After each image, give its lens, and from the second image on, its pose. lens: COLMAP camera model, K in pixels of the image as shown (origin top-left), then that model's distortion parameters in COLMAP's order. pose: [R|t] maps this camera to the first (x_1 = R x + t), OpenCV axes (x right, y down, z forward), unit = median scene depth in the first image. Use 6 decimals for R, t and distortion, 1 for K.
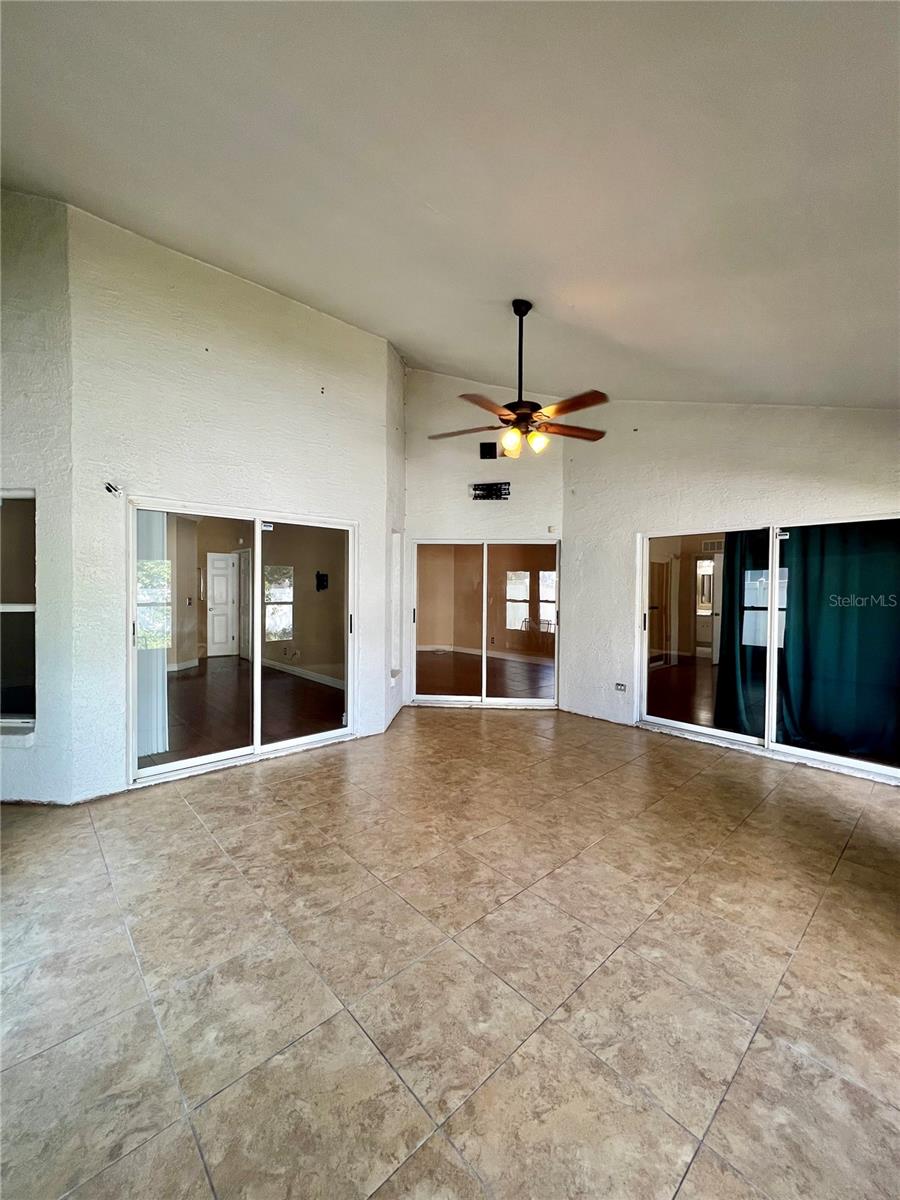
lens RADIAL K [[480.4, 0, 442.4], [0, 480.4, 597.3], [0, 0, 1]] dist [-0.001363, 0.000265]
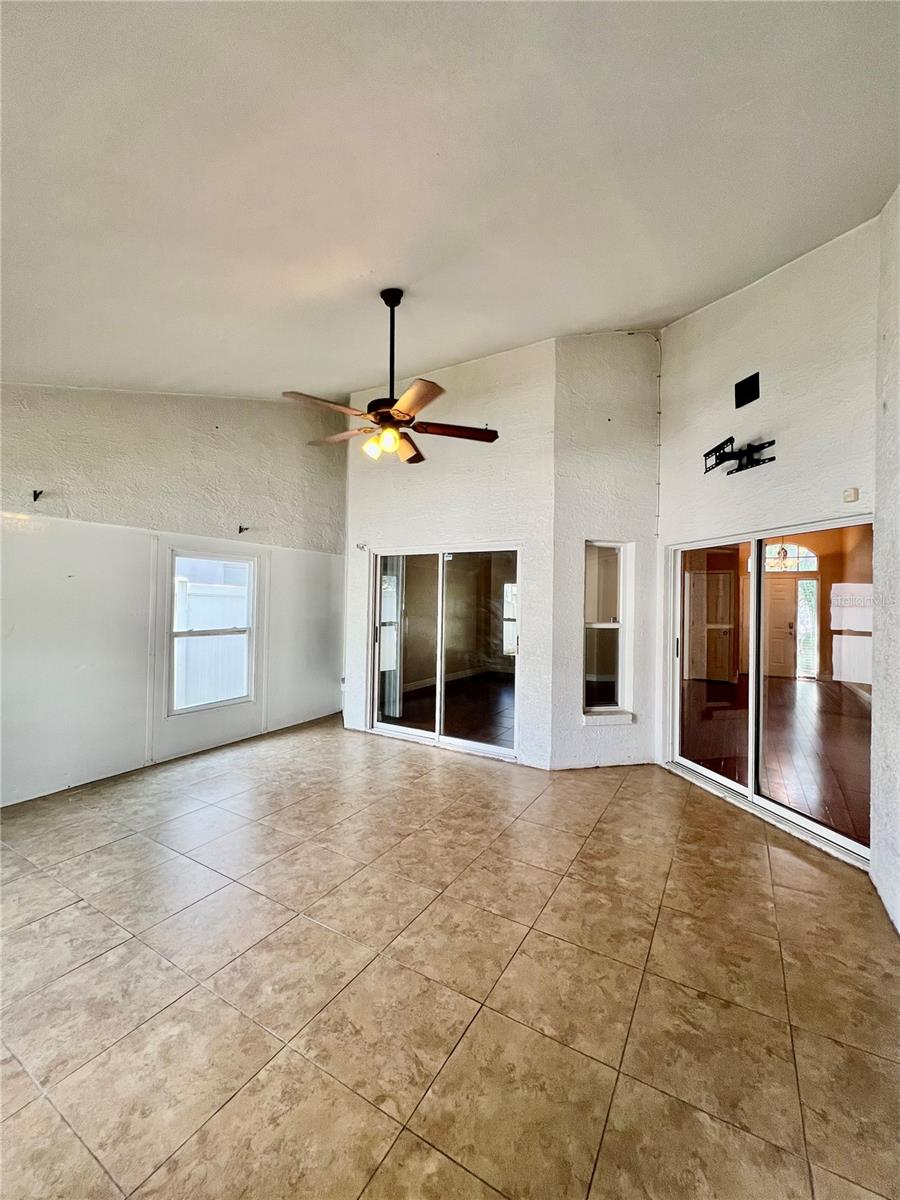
lens RADIAL K [[480.4, 0, 443.9], [0, 480.4, 598.5], [0, 0, 1]] dist [-0.001363, 0.000265]
pose [[0.286810, -0.008990, -0.957945, 1.188376], [-0.031901, 0.999312, -0.018929, -0.017165], [0.957456, 0.035989, 0.286326, 0.989311]]
